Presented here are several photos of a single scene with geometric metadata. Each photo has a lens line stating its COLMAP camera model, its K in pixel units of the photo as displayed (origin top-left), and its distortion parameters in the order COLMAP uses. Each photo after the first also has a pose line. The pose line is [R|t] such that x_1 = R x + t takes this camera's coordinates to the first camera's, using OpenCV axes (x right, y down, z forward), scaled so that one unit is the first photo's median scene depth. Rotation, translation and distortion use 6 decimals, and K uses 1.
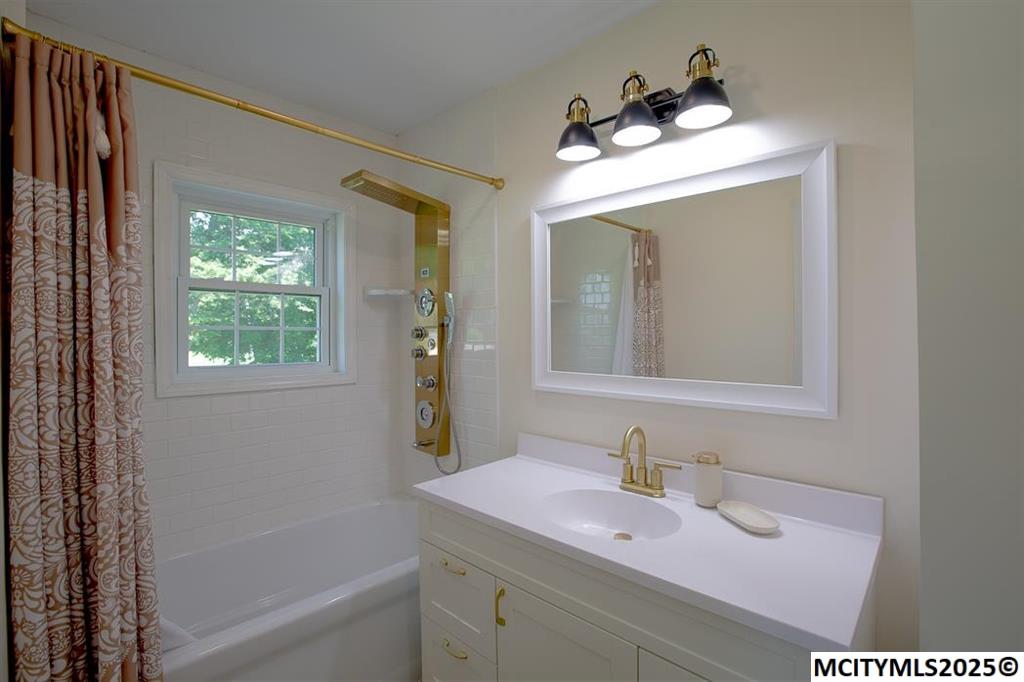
lens RADIAL K [[466.2, 0, 511.9], [0, 466.2, 339.7], [0, 0, 1]] dist [-0.039395, 0.000862]
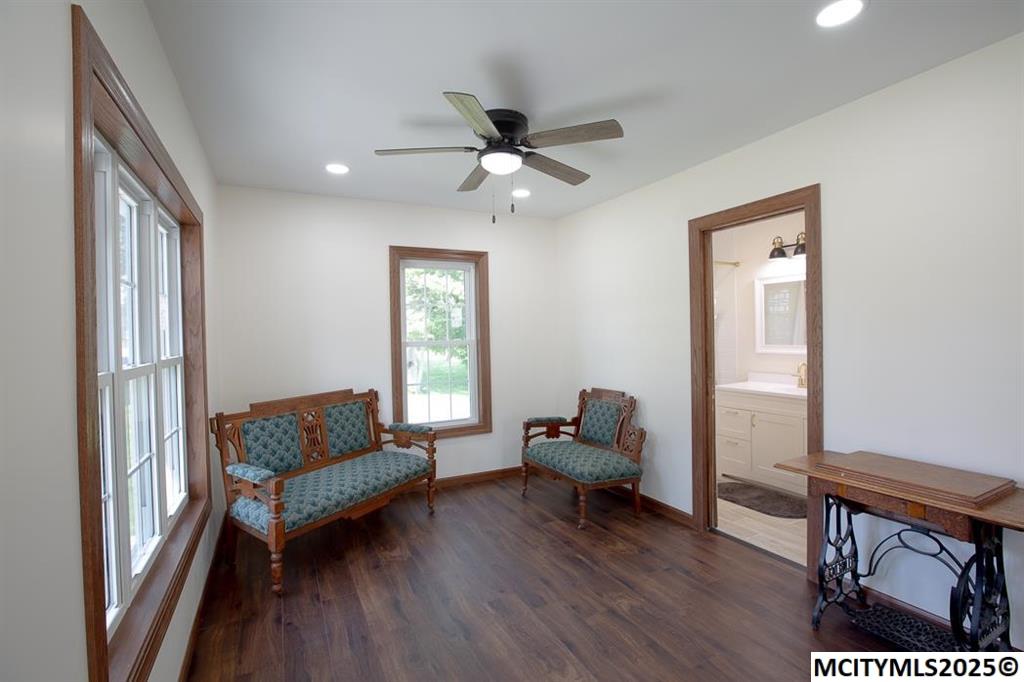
lens RADIAL K [[466.2, 0, 509.0], [0, 466.2, 337.6], [0, 0, 1]] dist [-0.039395, 0.000862]
pose [[0.946377, -0.005535, -0.323017, -0.411666], [0.006028, 0.999982, 0.000525, 0.020970], [0.323008, -0.002444, 0.946393, -1.740714]]
